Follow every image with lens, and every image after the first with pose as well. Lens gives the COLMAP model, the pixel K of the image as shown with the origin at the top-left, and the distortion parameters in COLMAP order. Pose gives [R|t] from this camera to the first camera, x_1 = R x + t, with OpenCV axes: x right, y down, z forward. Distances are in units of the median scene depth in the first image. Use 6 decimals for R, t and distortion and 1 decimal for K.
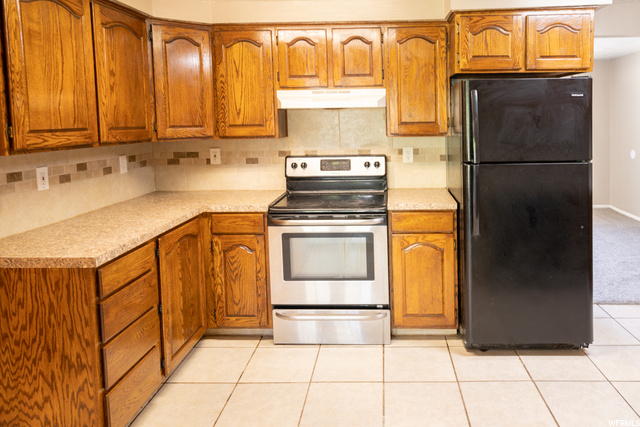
lens RADIAL K [[405.4, 0, 320.0], [0, 405.4, 213.5], [0, 0, 1]] dist [-0.004537, -0.001013]
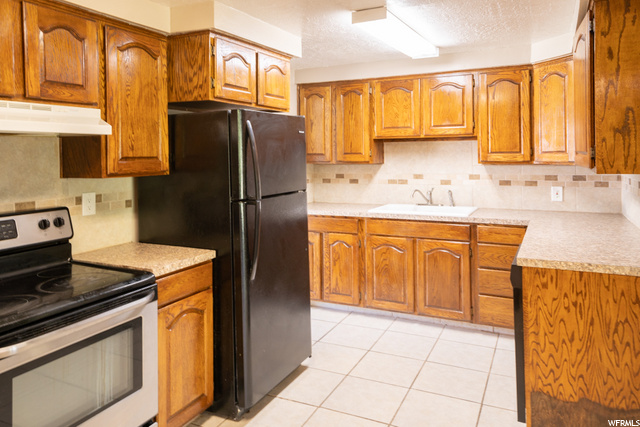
lens RADIAL K [[503.5, 0, 320.0], [0, 503.5, 213.5], [0, 0, 1]] dist [0.003858, 0.004051]
pose [[0.373326, -0.104419, 0.921805, -0.506688], [0.215130, 0.976303, 0.023466, -0.073679], [-0.902412, 0.189547, 0.386943, 0.359512]]
